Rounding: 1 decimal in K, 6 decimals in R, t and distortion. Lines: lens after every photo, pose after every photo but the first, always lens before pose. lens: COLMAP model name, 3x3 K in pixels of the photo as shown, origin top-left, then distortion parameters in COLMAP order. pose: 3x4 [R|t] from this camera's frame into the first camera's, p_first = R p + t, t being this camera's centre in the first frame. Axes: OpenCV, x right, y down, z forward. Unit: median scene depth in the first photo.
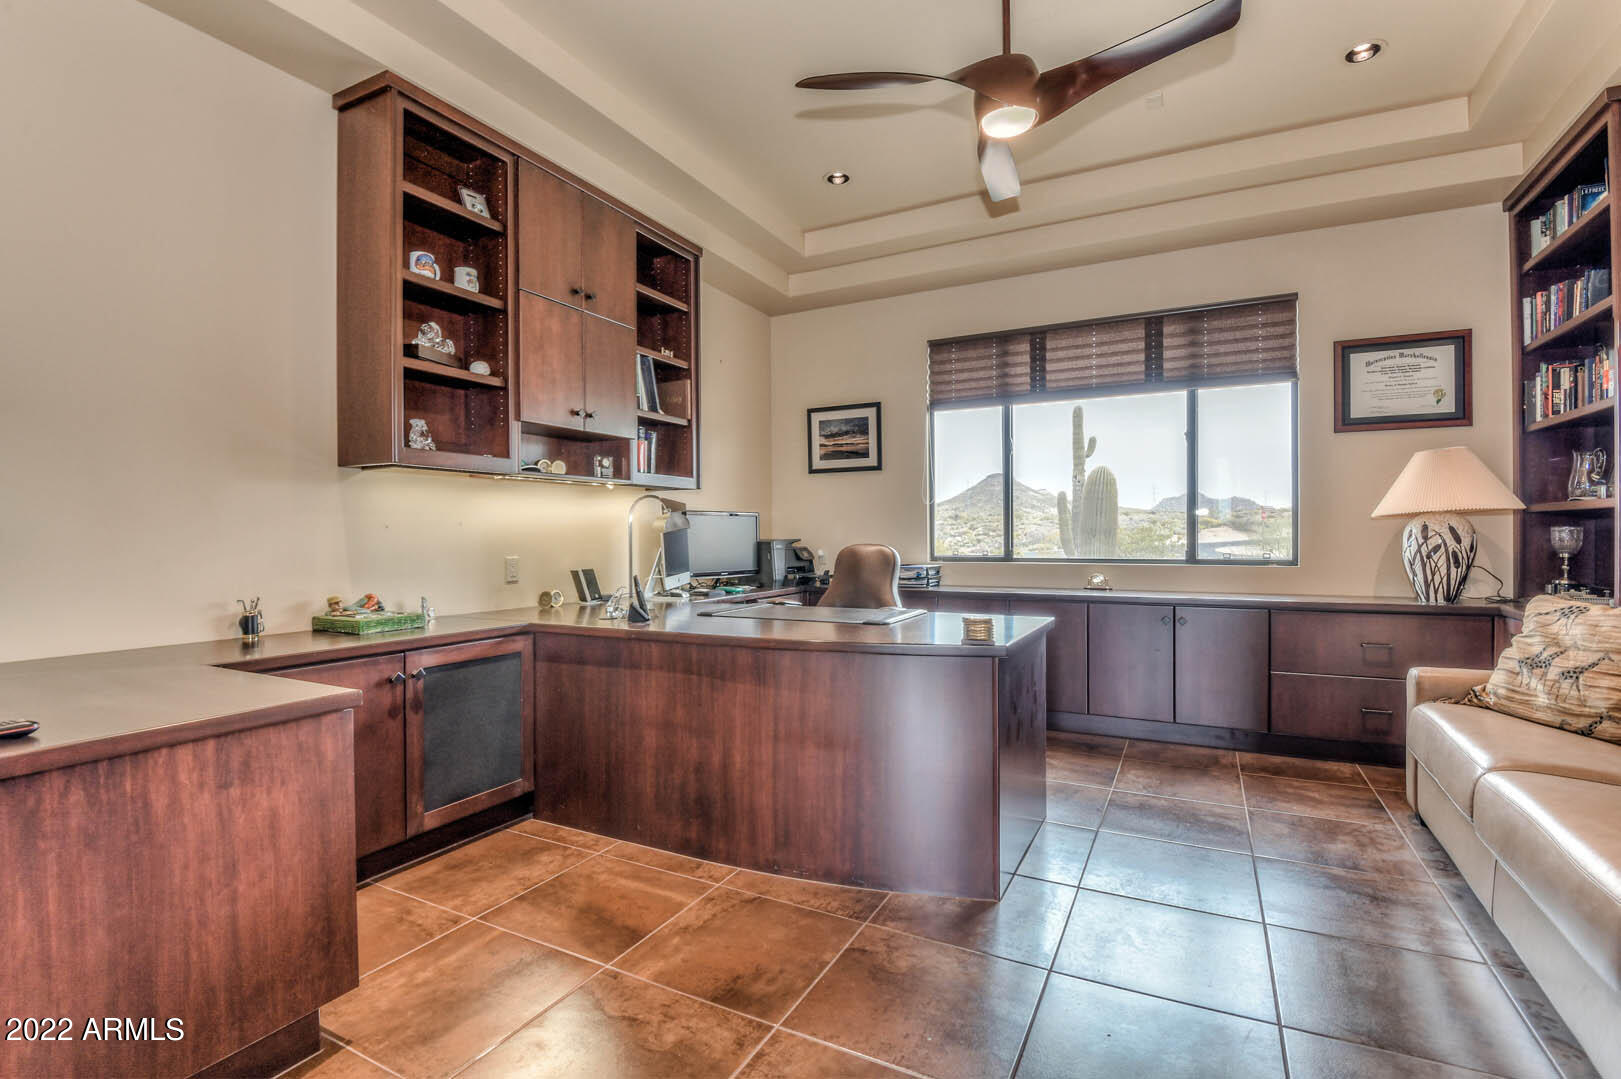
lens RADIAL K [[743.6, 0, 812.9], [0, 743.6, 536.0], [0, 0, 1]] dist [-0.000667, -0.000016]
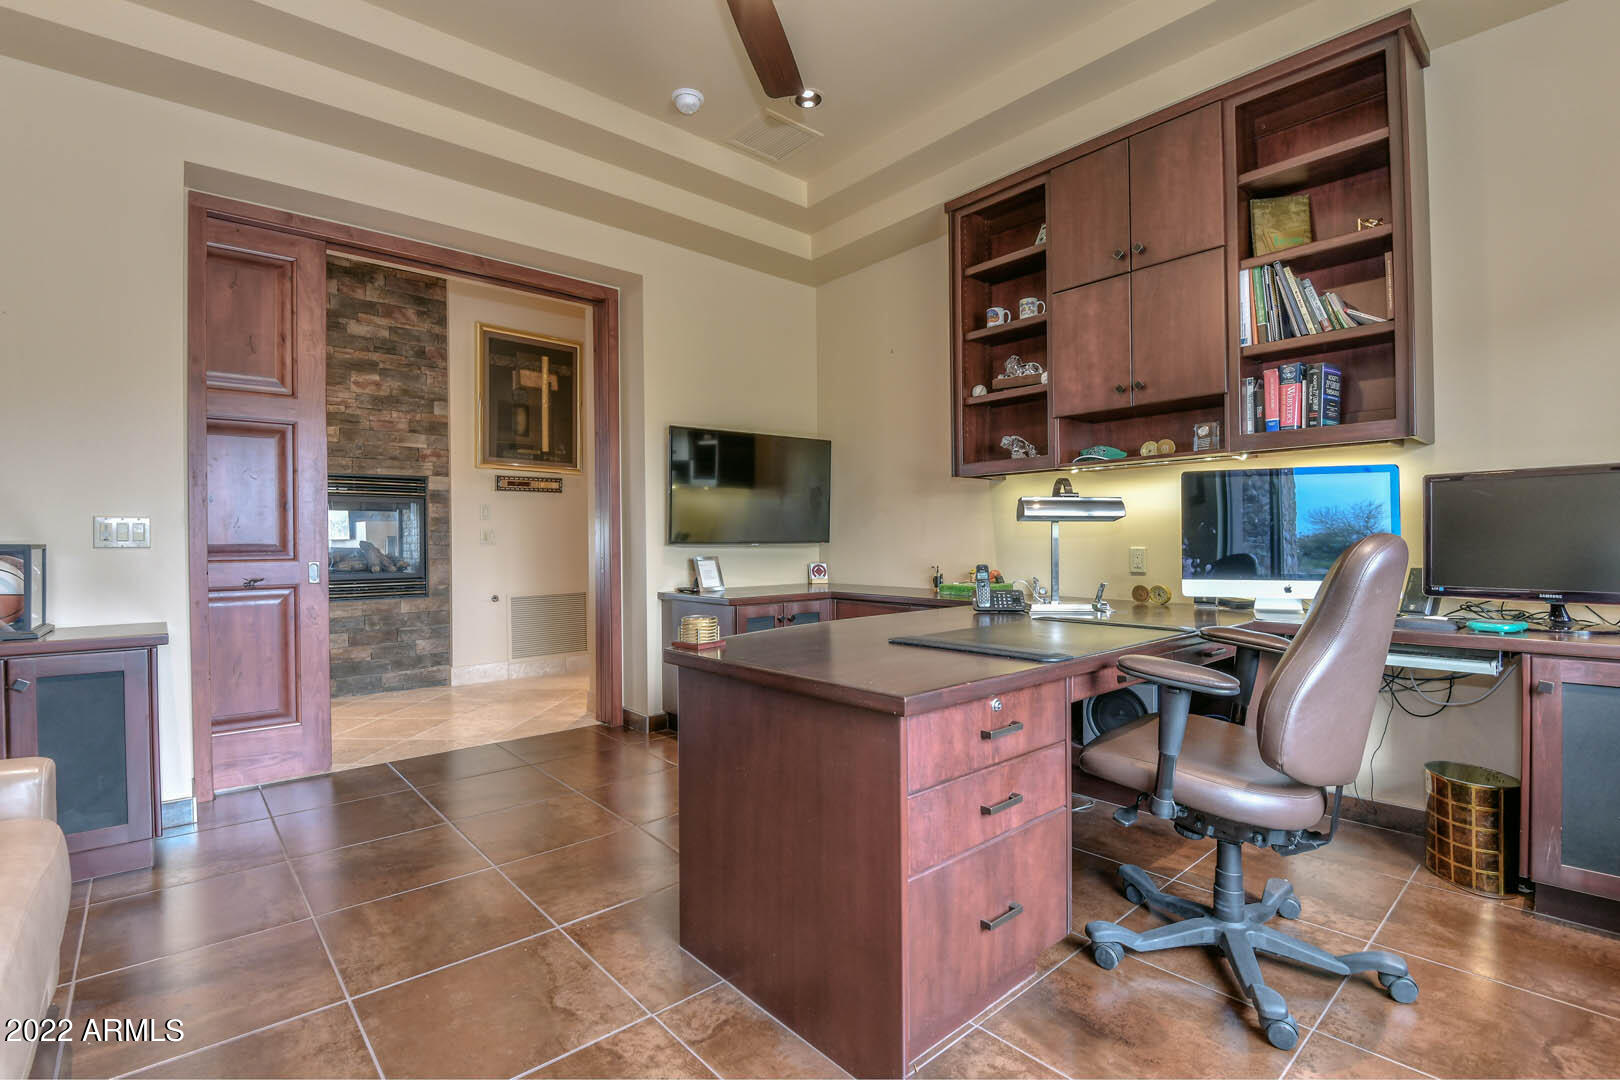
lens RADIAL K [[743.1, 0, 810.0], [0, 743.1, 540.0], [0, 0, 1]] dist [-0.000667, -0.000016]
pose [[-0.351616, 0.006742, -0.936120, 0.703711], [0.009772, 0.999946, 0.003532, 0.011708], [0.936093, -0.007906, -0.351663, 1.018290]]
